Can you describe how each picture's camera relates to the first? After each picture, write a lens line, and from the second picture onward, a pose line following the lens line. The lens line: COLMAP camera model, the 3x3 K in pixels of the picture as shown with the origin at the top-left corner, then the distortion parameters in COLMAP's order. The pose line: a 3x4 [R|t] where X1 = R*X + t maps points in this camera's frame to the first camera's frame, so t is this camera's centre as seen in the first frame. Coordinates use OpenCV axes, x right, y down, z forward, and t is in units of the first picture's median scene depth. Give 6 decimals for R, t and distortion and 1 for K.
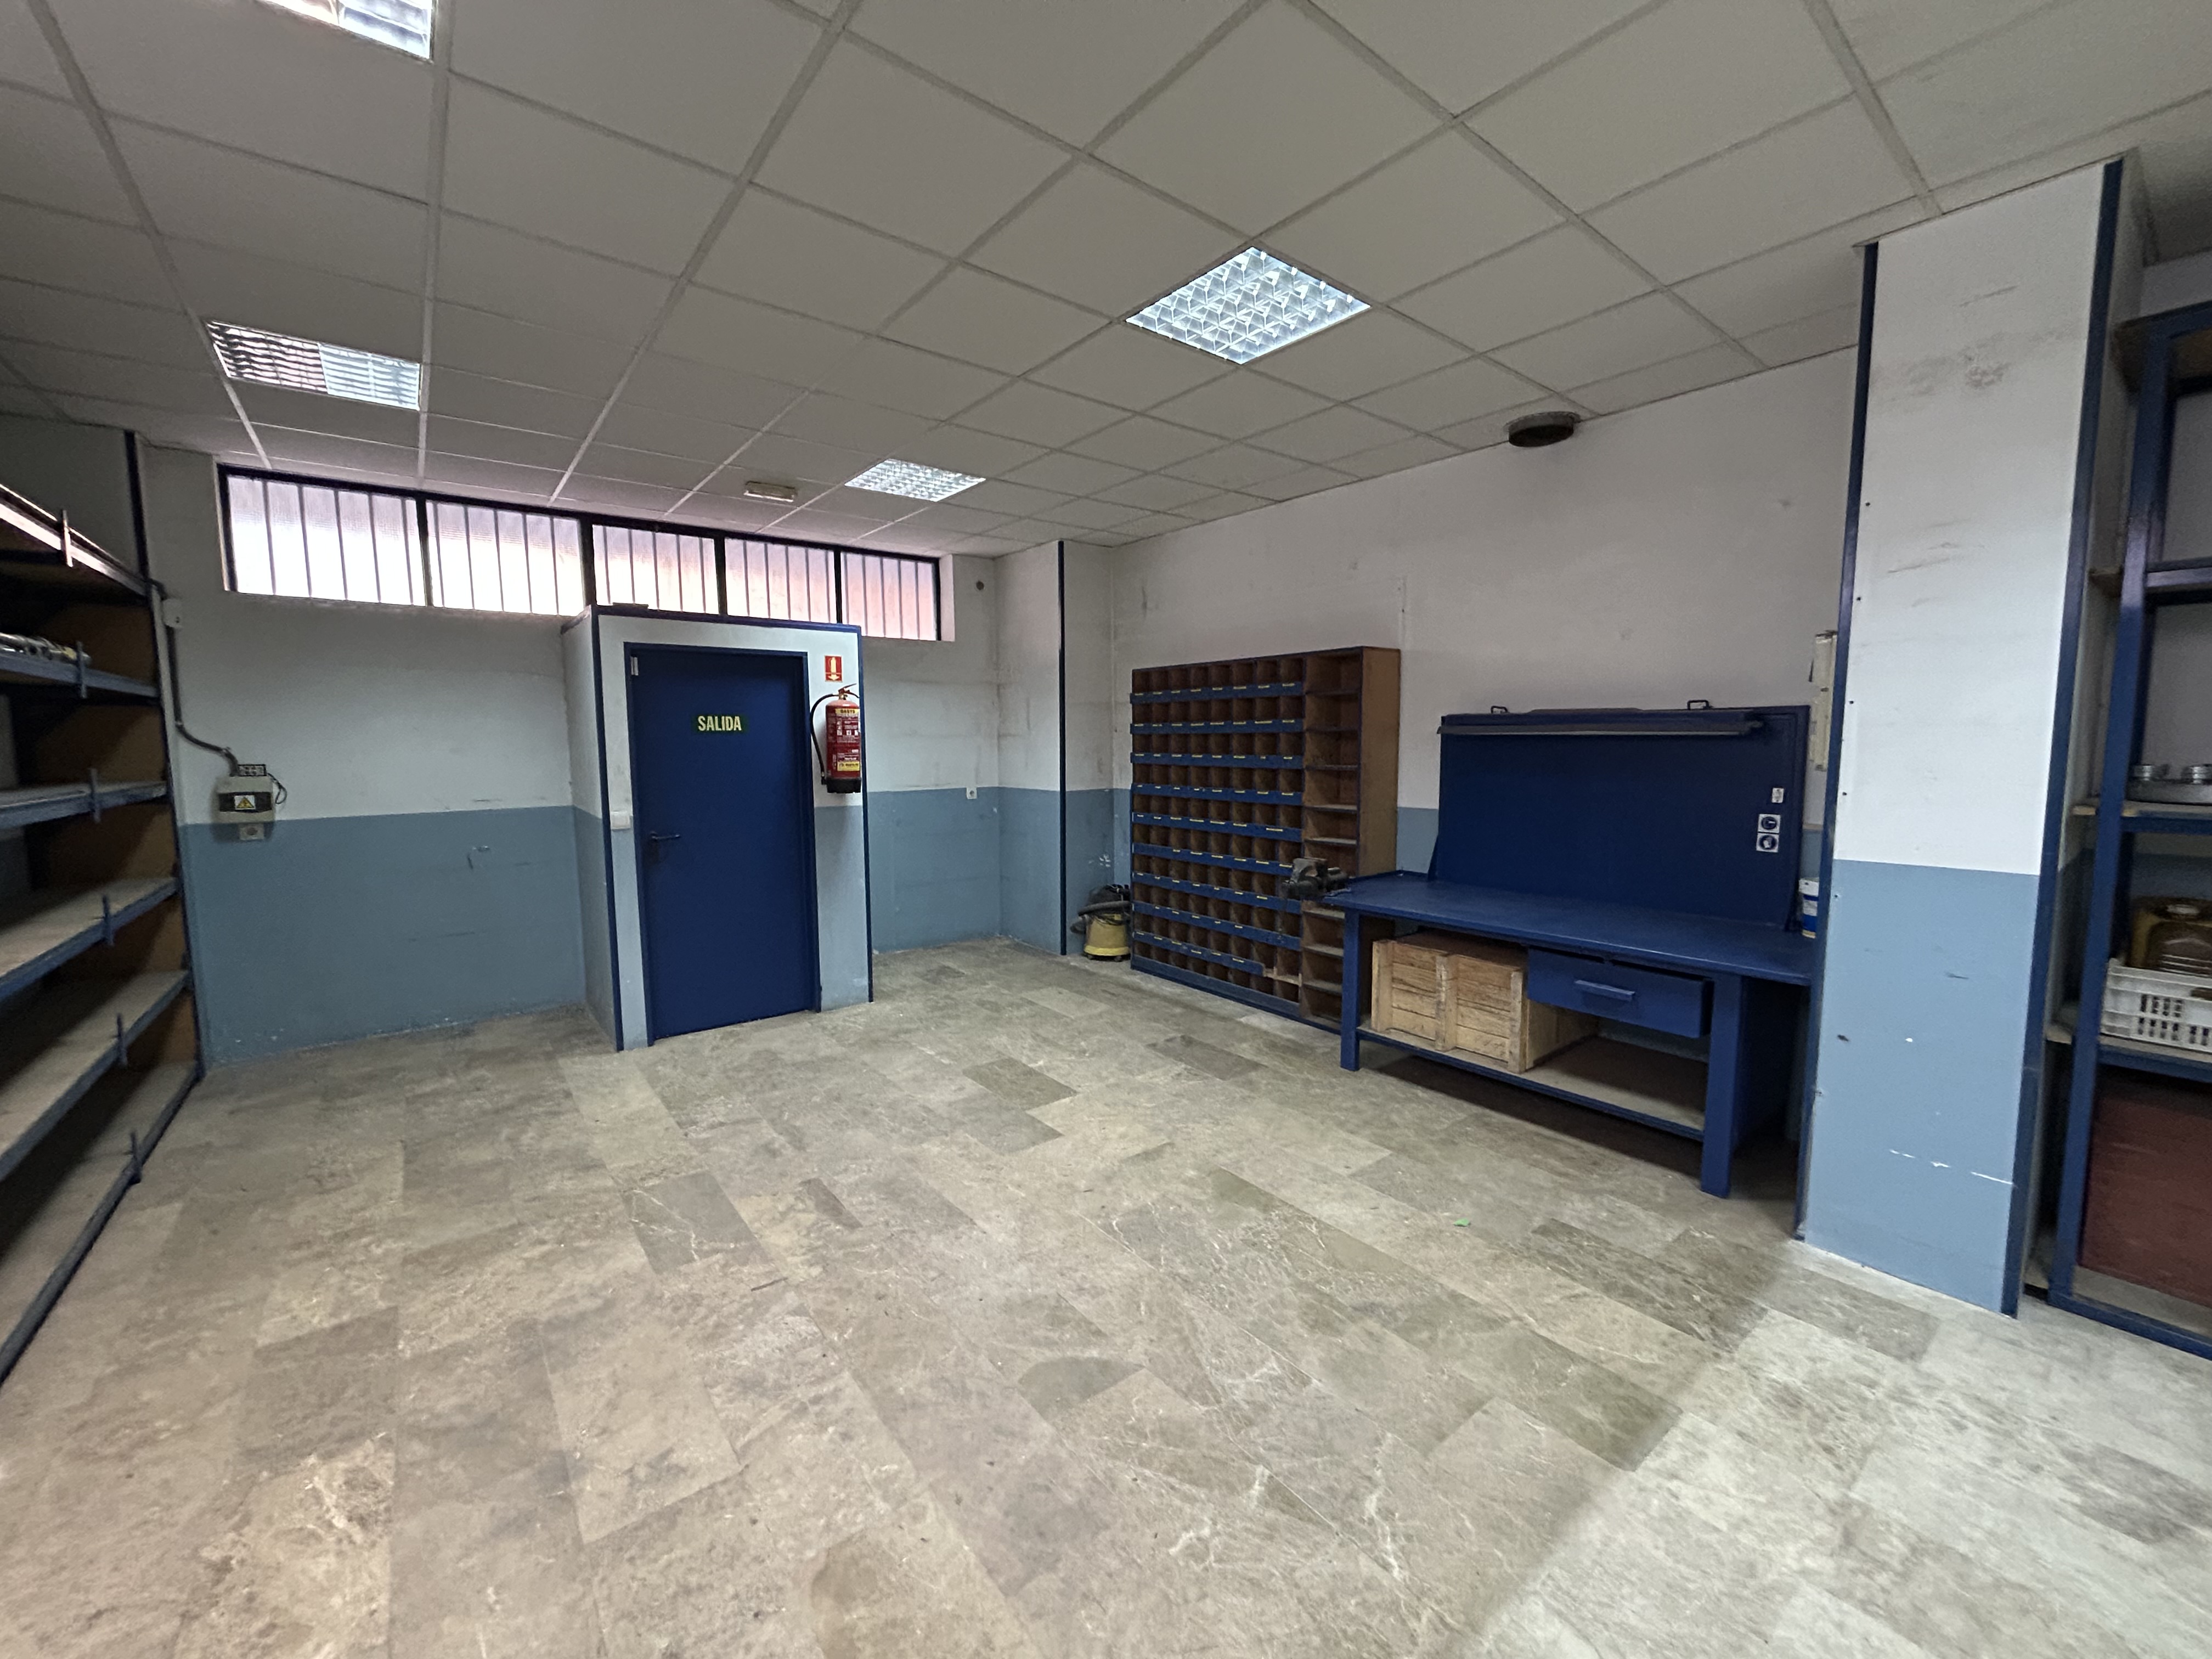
lens RADIAL K [[884.6, 0, 1106.0], [0, 884.6, 829.5], [0, 0, 1]] dist [-0.001020, 0.000050]
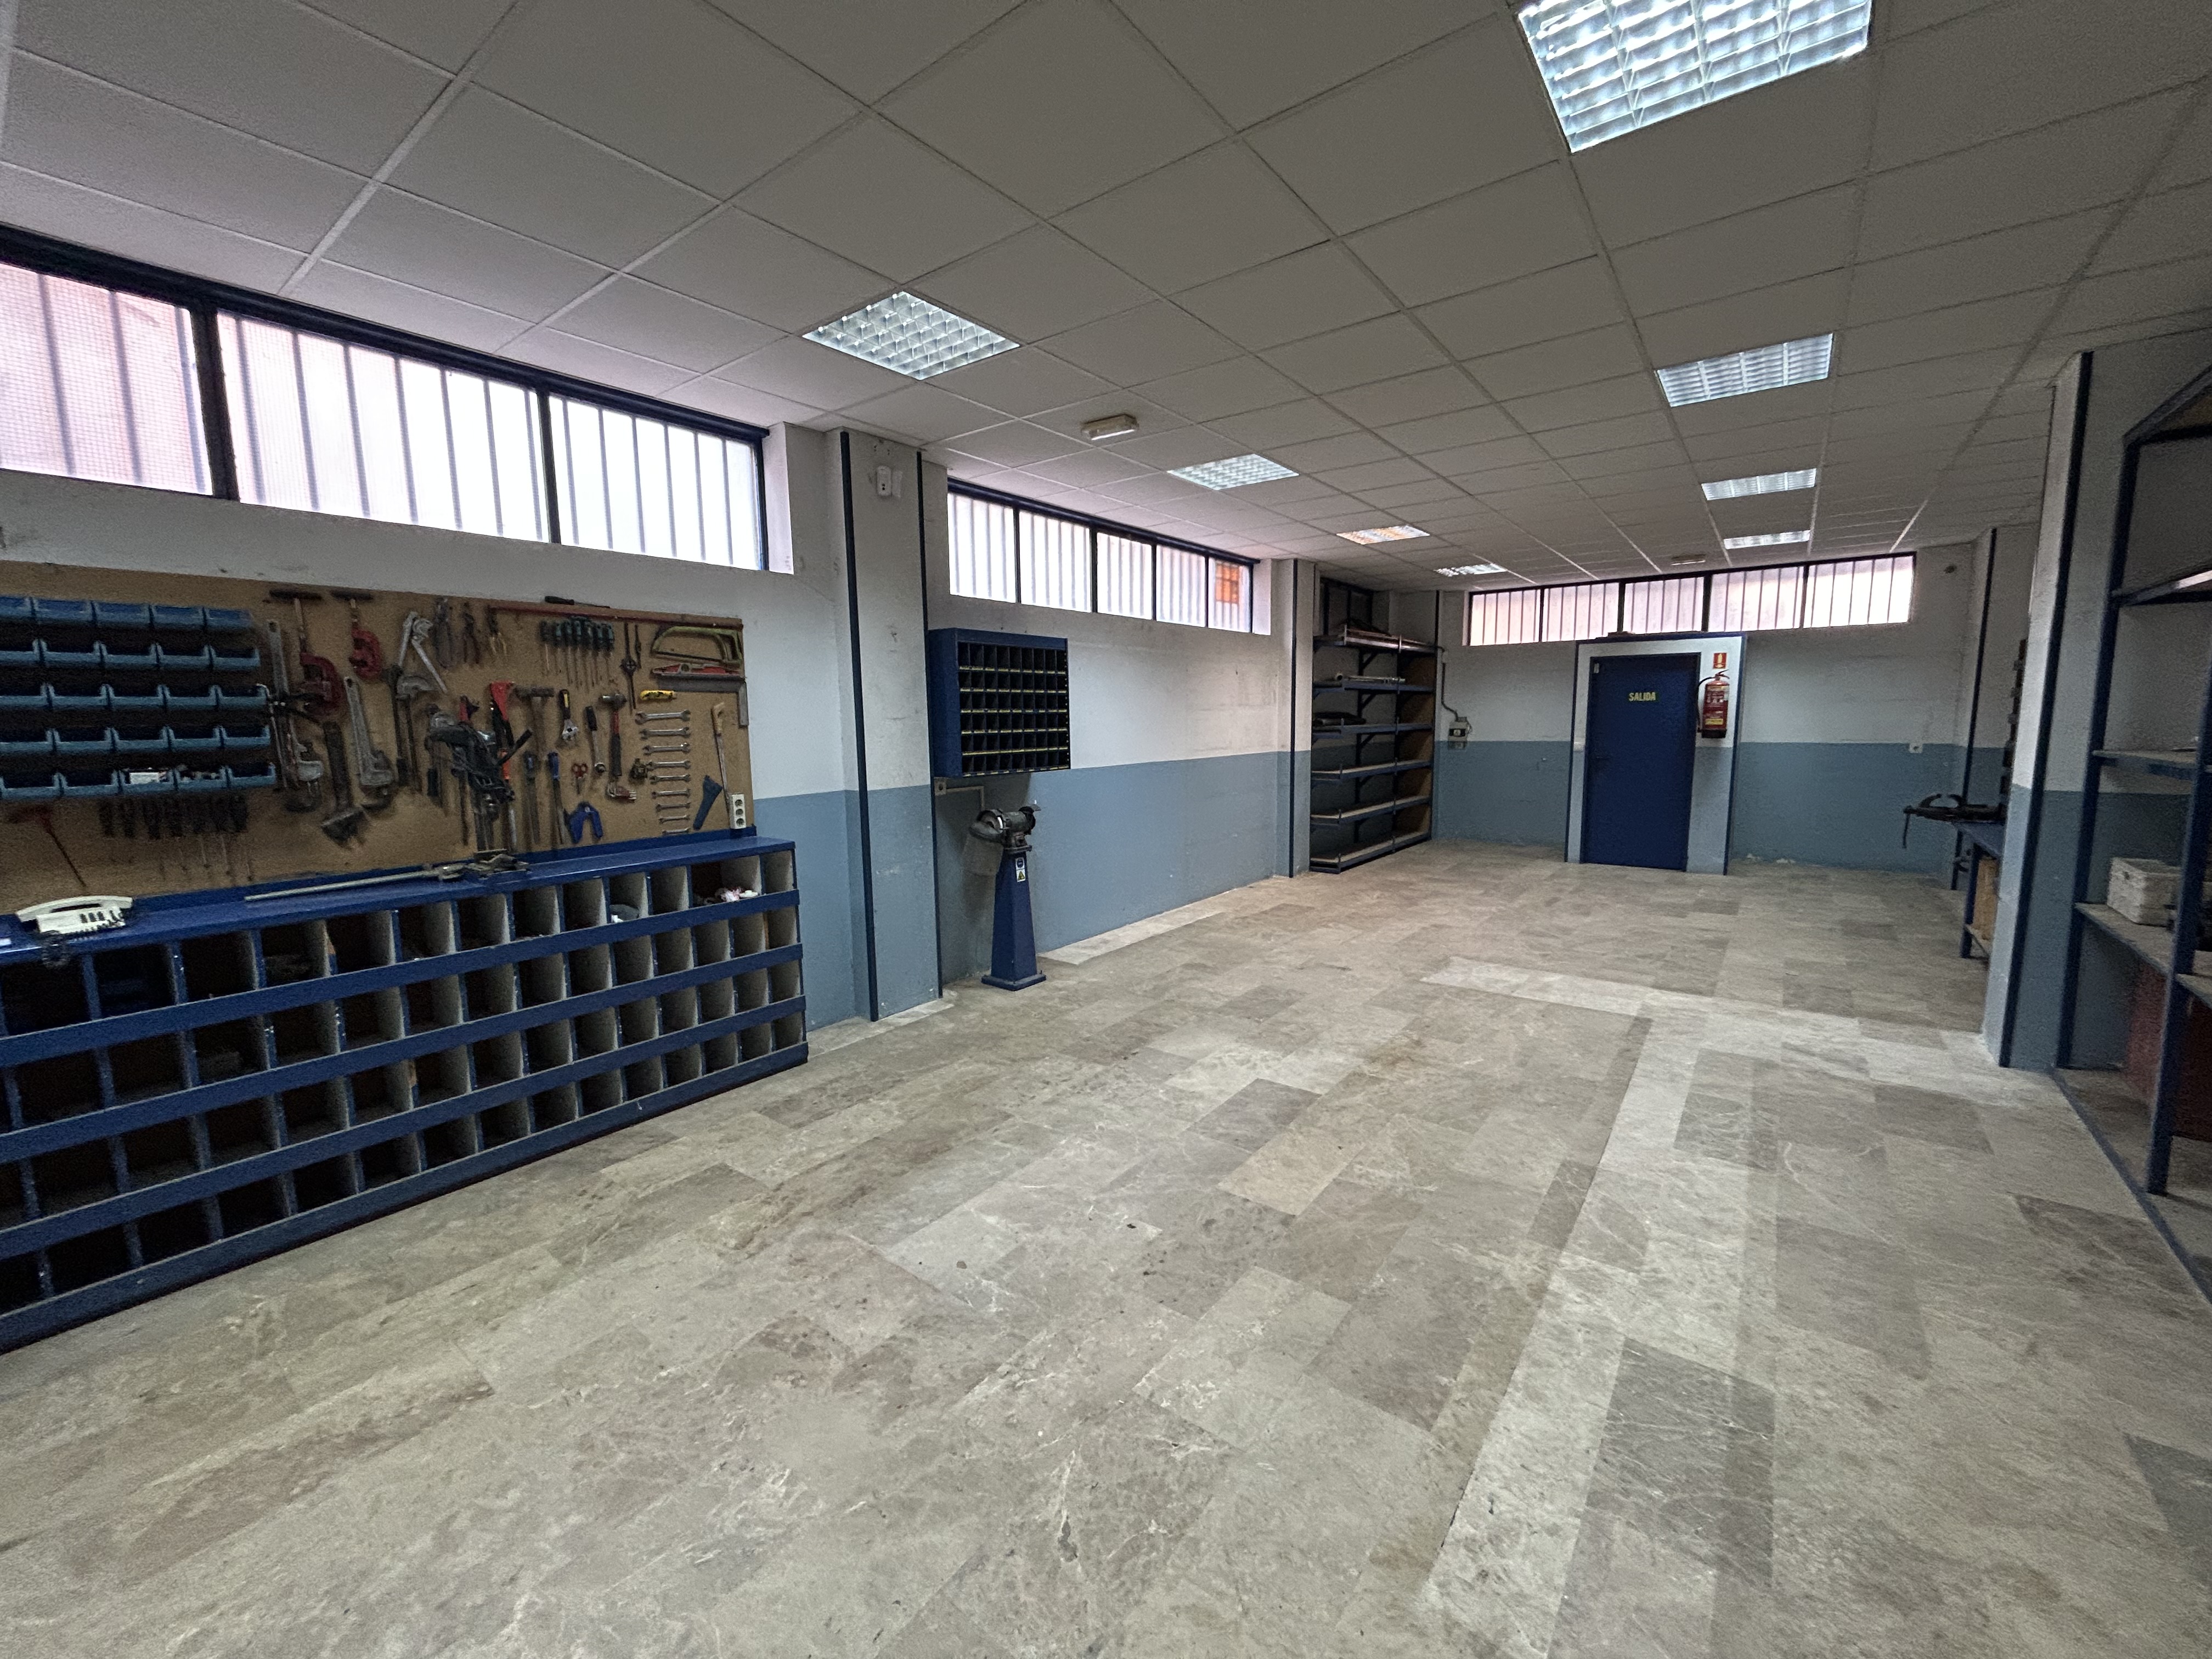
lens RADIAL K [[890.6, 0, 1101.2], [0, 890.6, 824.7], [0, 0, 1]] dist [-0.003003, 0.000666]
pose [[0.249795, 0.124054, -0.960319, 1.109539], [-0.086609, 0.990647, 0.105443, 0.044696], [0.964418, 0.056833, 0.258203, -0.537678]]
